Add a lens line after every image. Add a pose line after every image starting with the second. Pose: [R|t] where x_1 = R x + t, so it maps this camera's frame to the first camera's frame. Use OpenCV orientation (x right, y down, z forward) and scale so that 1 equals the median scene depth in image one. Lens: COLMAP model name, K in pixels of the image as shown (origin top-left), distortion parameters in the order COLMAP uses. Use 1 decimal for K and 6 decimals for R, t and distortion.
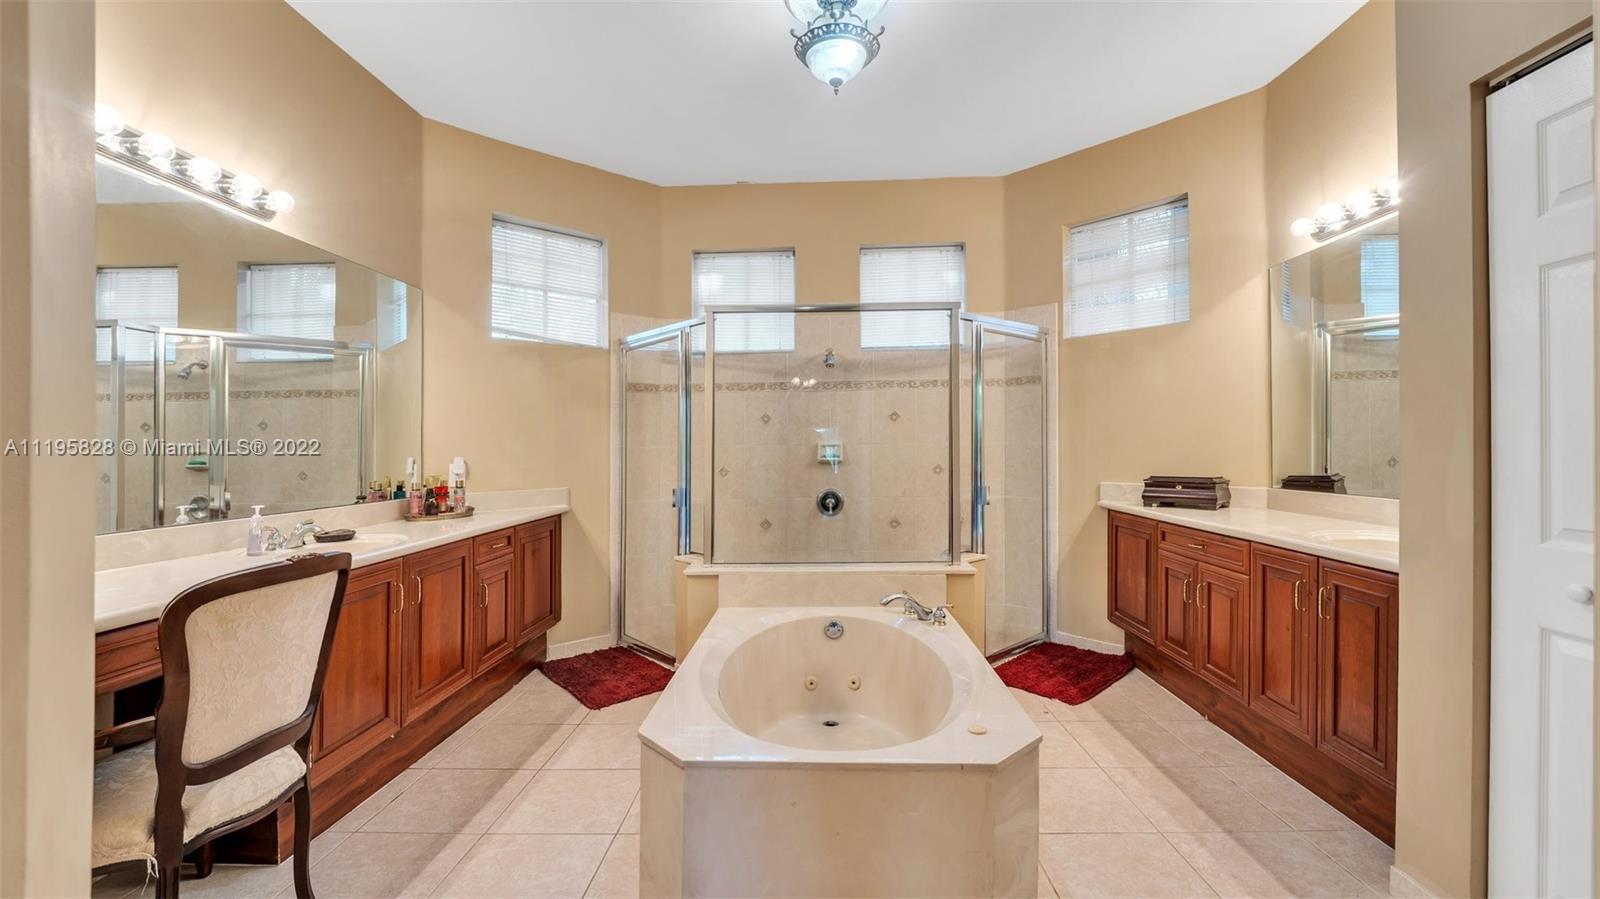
lens RADIAL K [[655.0, 0, 795.3], [0, 655.0, 464.5], [0, 0, 1]] dist [-0.008967, 0.000068]
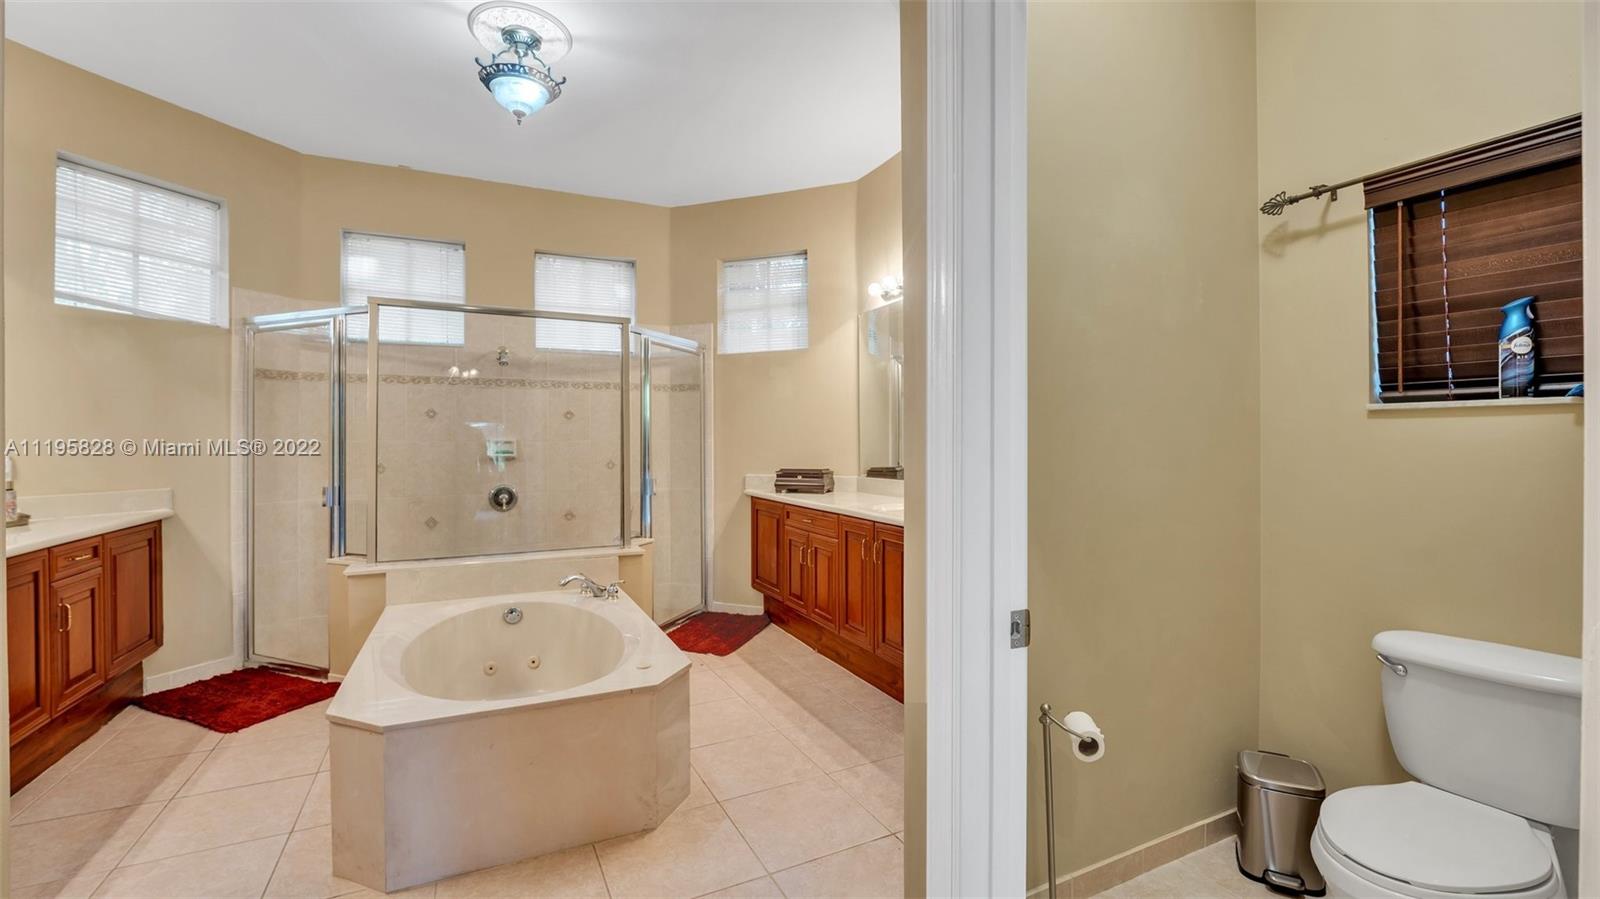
lens RADIAL K [[667.7, 0, 793.8], [0, 667.7, 449.3], [0, 0, 1]] dist [-0.020690, 0.000277]
pose [[0.884774, 0.003882, 0.466004, -0.036881], [0.003871, 0.999870, -0.015679, 0.000003], [-0.466004, 0.015677, 0.884644, -0.155901]]
